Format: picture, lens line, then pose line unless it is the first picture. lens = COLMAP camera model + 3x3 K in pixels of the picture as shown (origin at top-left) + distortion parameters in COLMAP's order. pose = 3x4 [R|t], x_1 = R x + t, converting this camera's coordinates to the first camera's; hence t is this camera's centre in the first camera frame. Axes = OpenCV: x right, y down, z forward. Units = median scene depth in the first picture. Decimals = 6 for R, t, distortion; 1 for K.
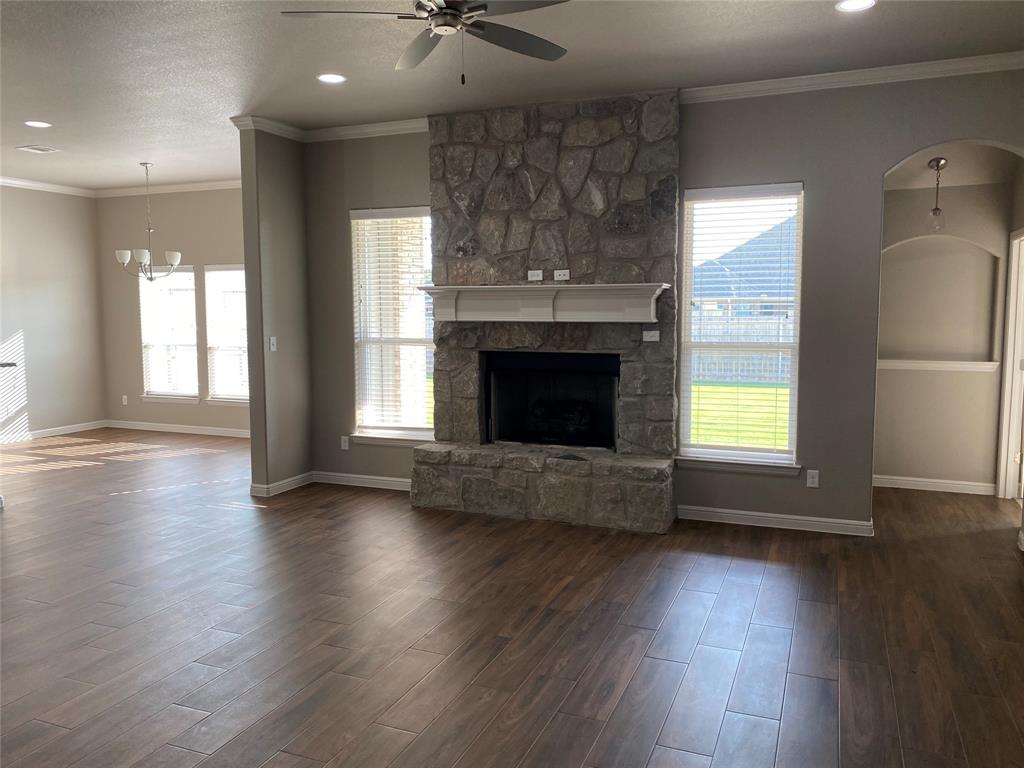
lens RADIAL K [[782.3, 0, 512.6], [0, 782.3, 386.9], [0, 0, 1]] dist [0.005394, 0.005045]
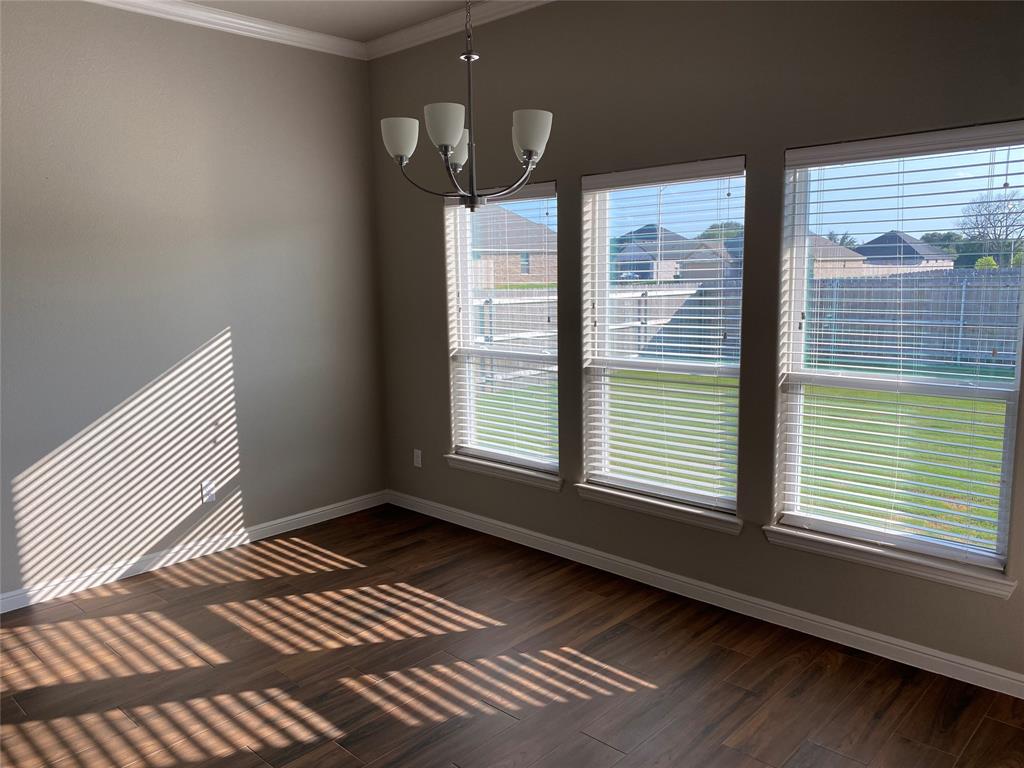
lens RADIAL K [[782.3, 0, 511.4], [0, 782.3, 383.9], [0, 0, 1]] dist [0.005394, 0.005045]
pose [[0.930559, 0.036458, -0.364322, -0.265567], [-0.022033, 0.998803, 0.043674, -0.059356], [0.365479, -0.032614, 0.930248, 0.574875]]
